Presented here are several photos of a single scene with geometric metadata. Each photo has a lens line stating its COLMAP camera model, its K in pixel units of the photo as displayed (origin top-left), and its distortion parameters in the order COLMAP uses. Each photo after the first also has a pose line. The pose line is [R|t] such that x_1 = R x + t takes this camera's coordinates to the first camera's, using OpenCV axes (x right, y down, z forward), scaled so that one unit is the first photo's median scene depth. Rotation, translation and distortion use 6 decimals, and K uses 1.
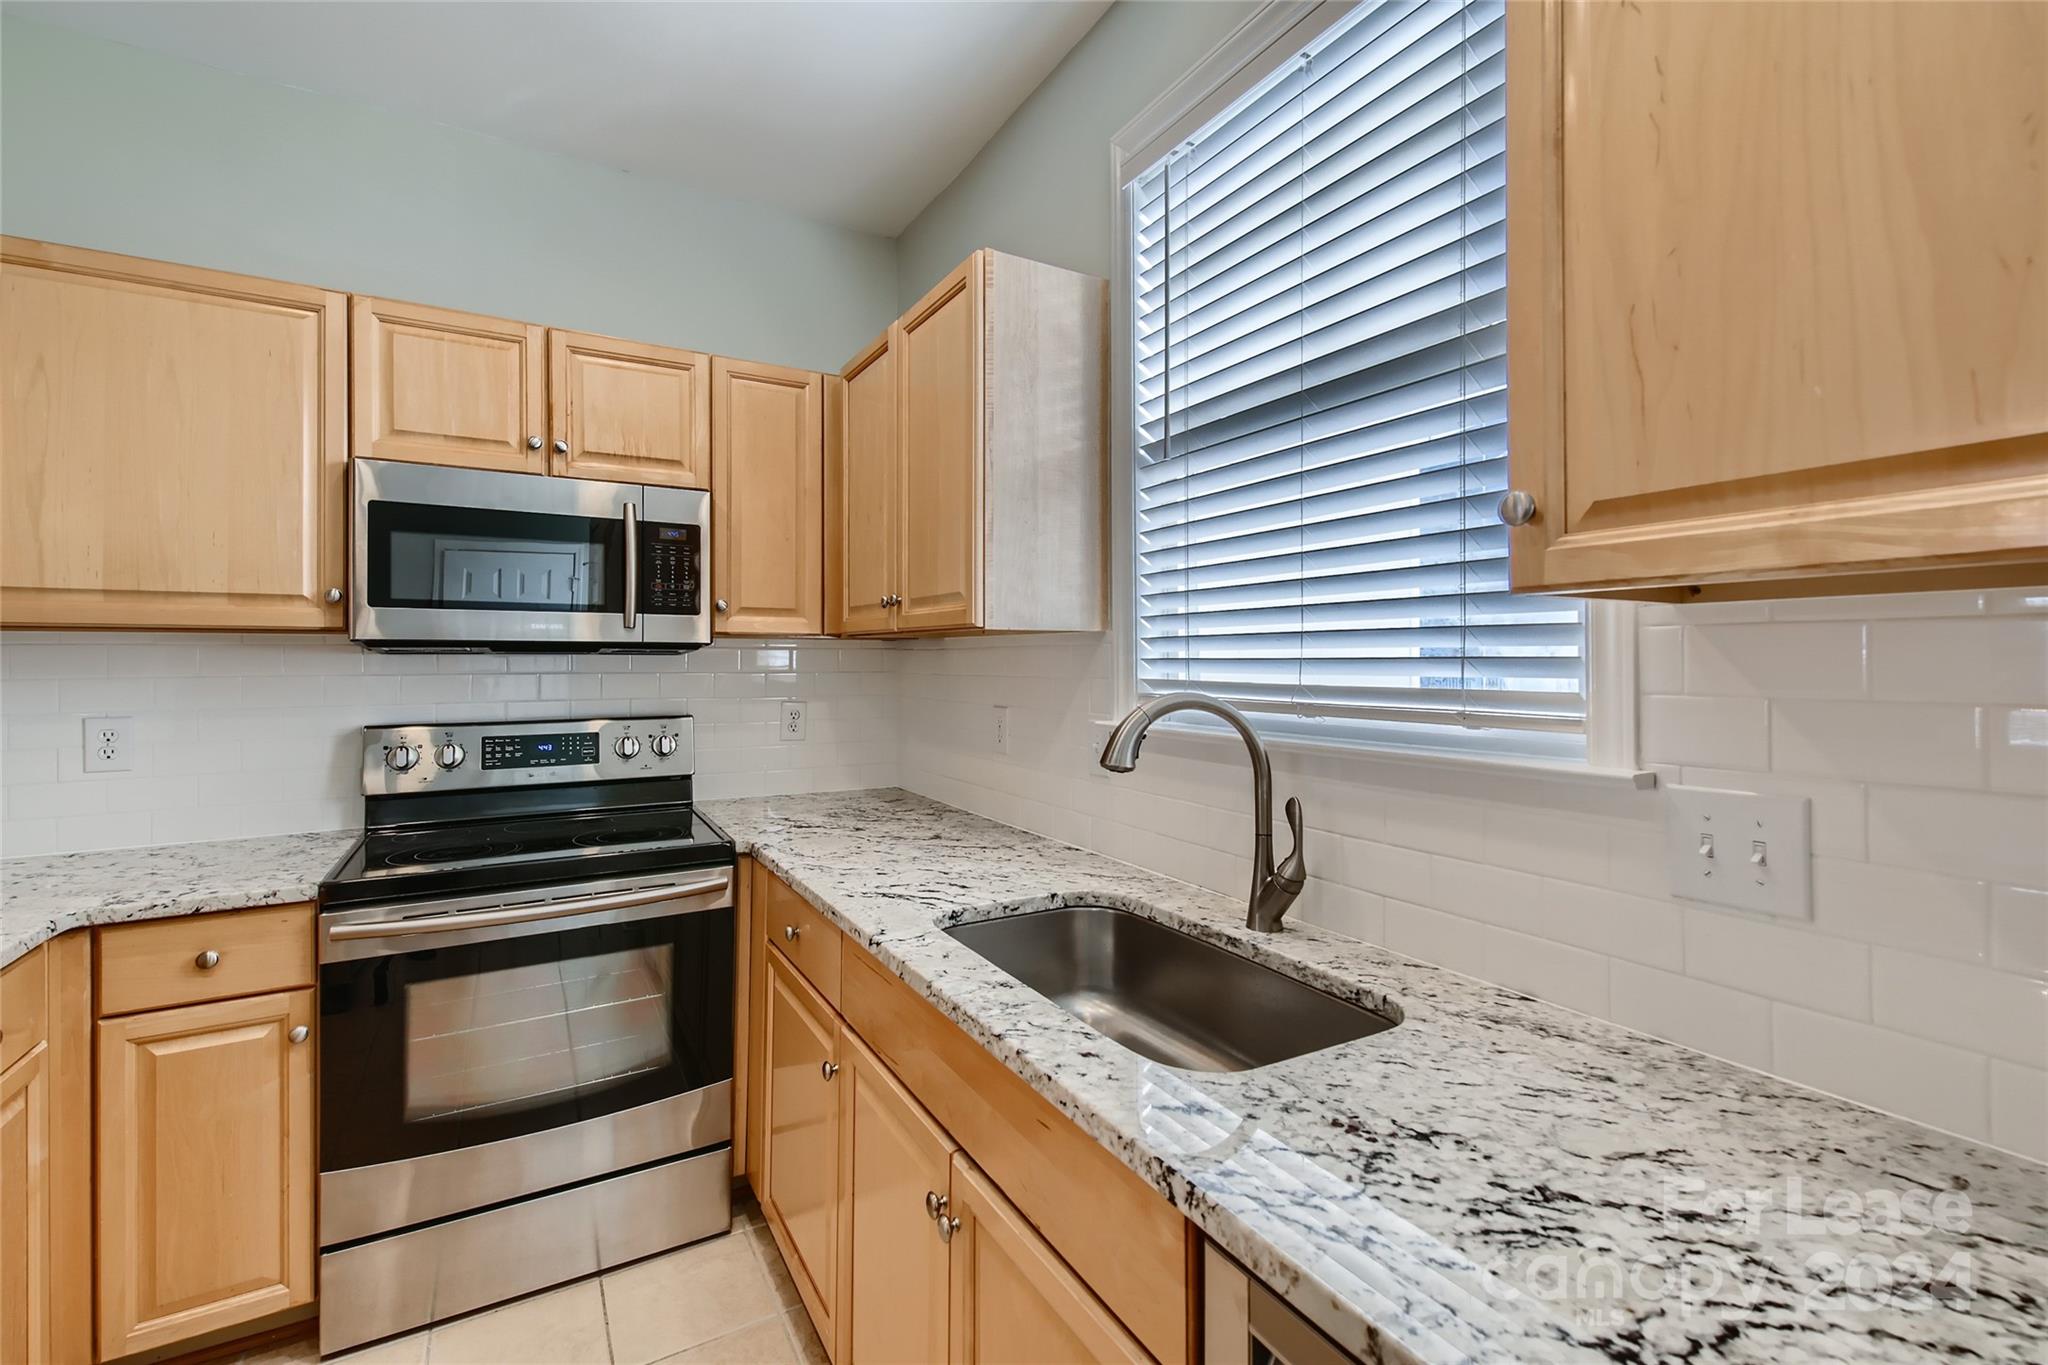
lens RADIAL K [[880.3, 0, 1020.1], [0, 880.3, 663.8], [0, 0, 1]] dist [0.023794, -0.010465]
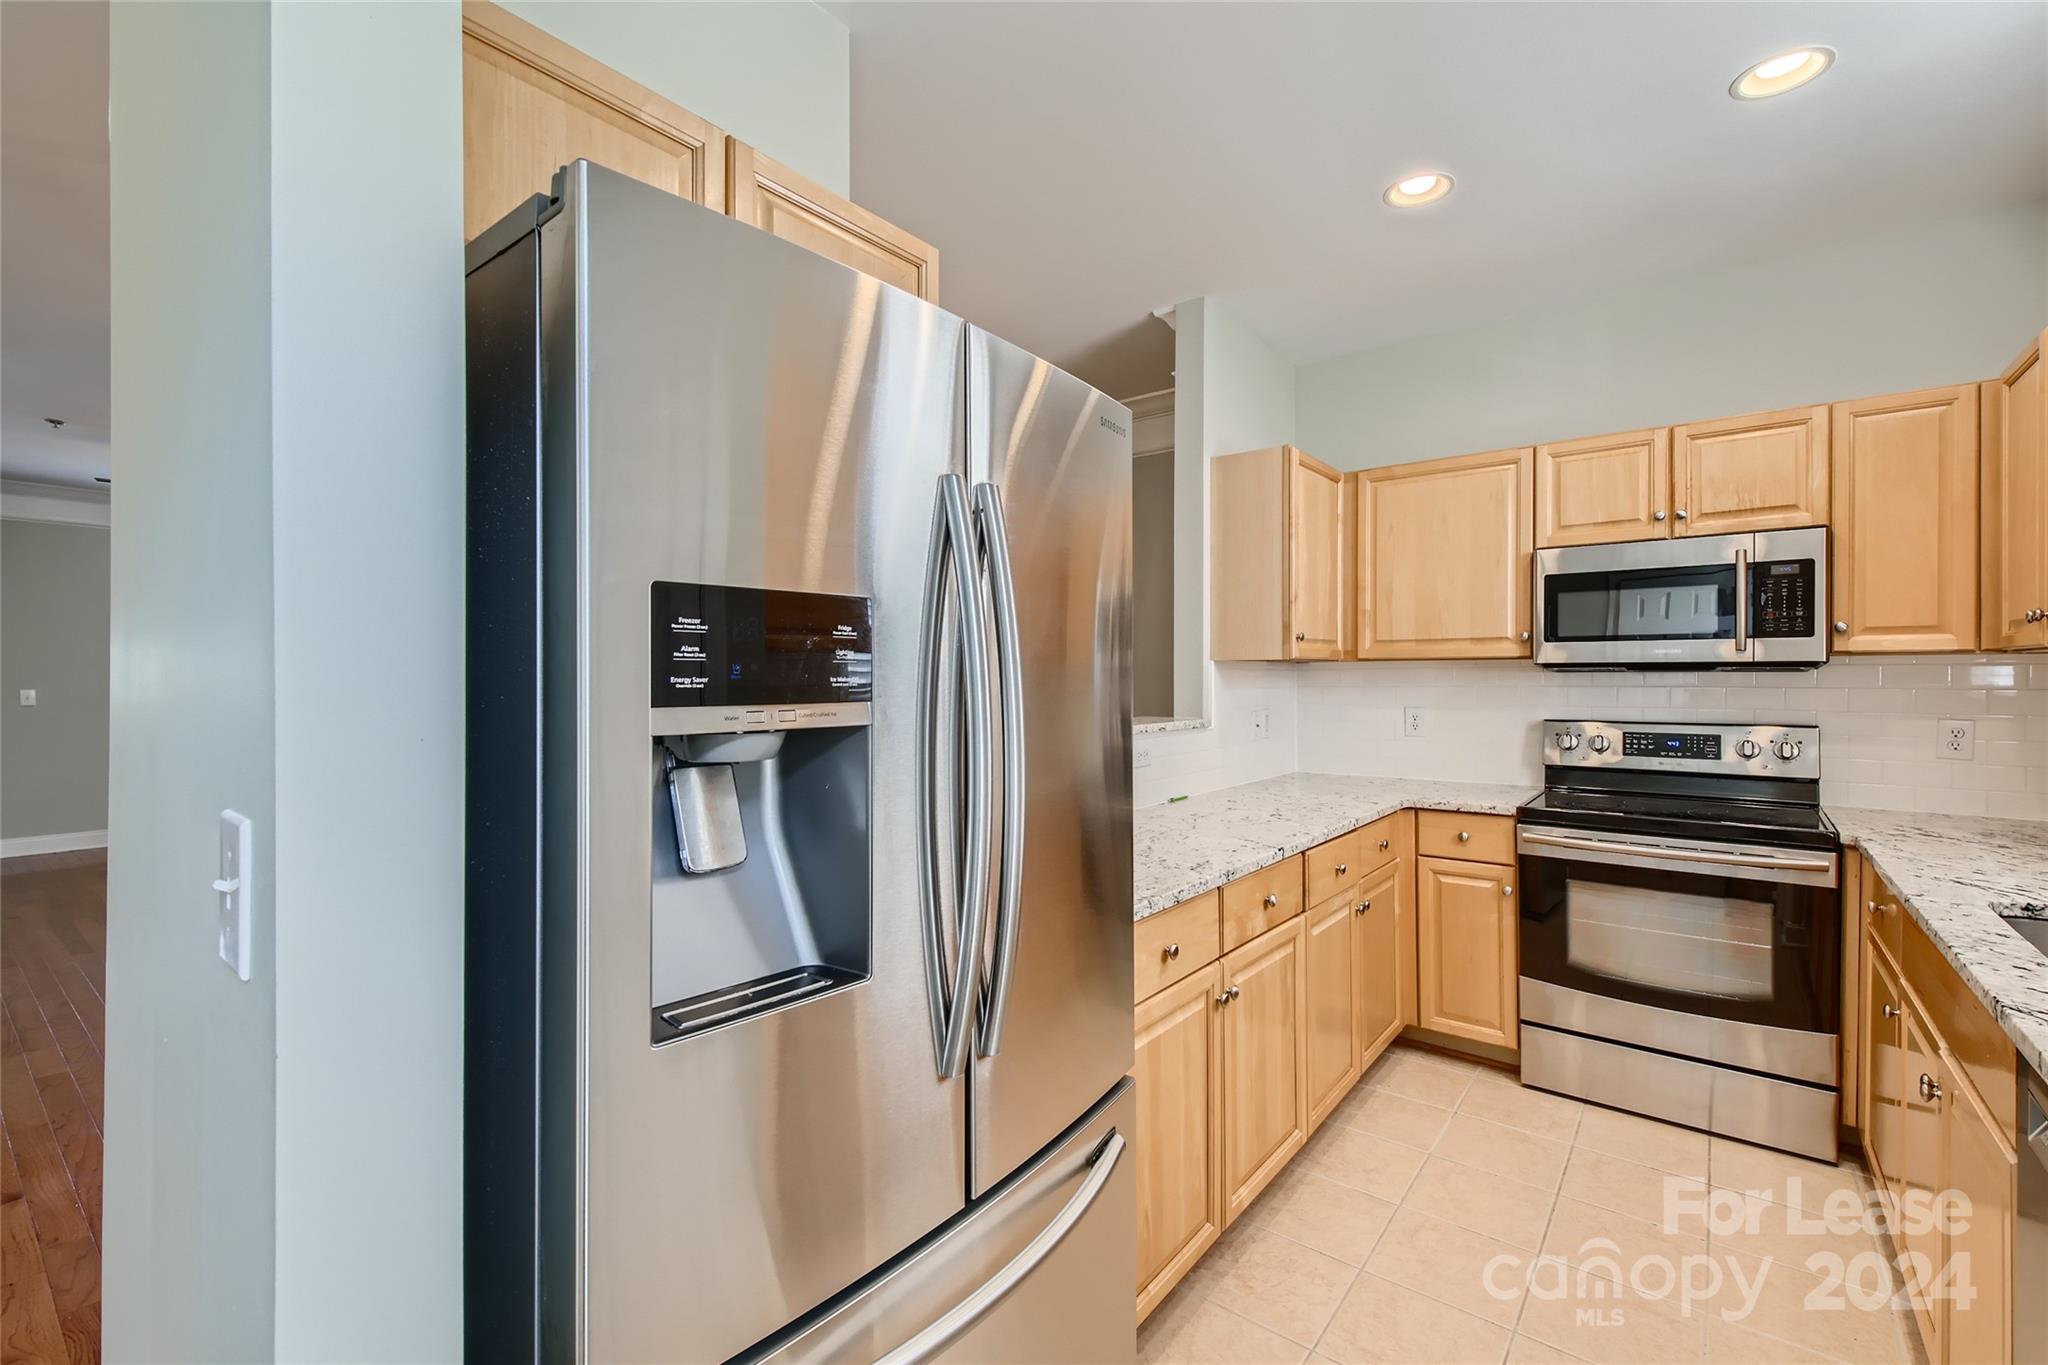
lens RADIAL K [[880.3, 0, 1020.1], [0, 880.3, 663.8], [0, 0, 1]] dist [0.023794, -0.010465]
pose [[0.375094, -0.013896, -0.926883, 0.354253], [-0.005503, 0.999837, -0.017216, 0.005779], [0.926971, 0.011558, 0.374956, -0.426998]]
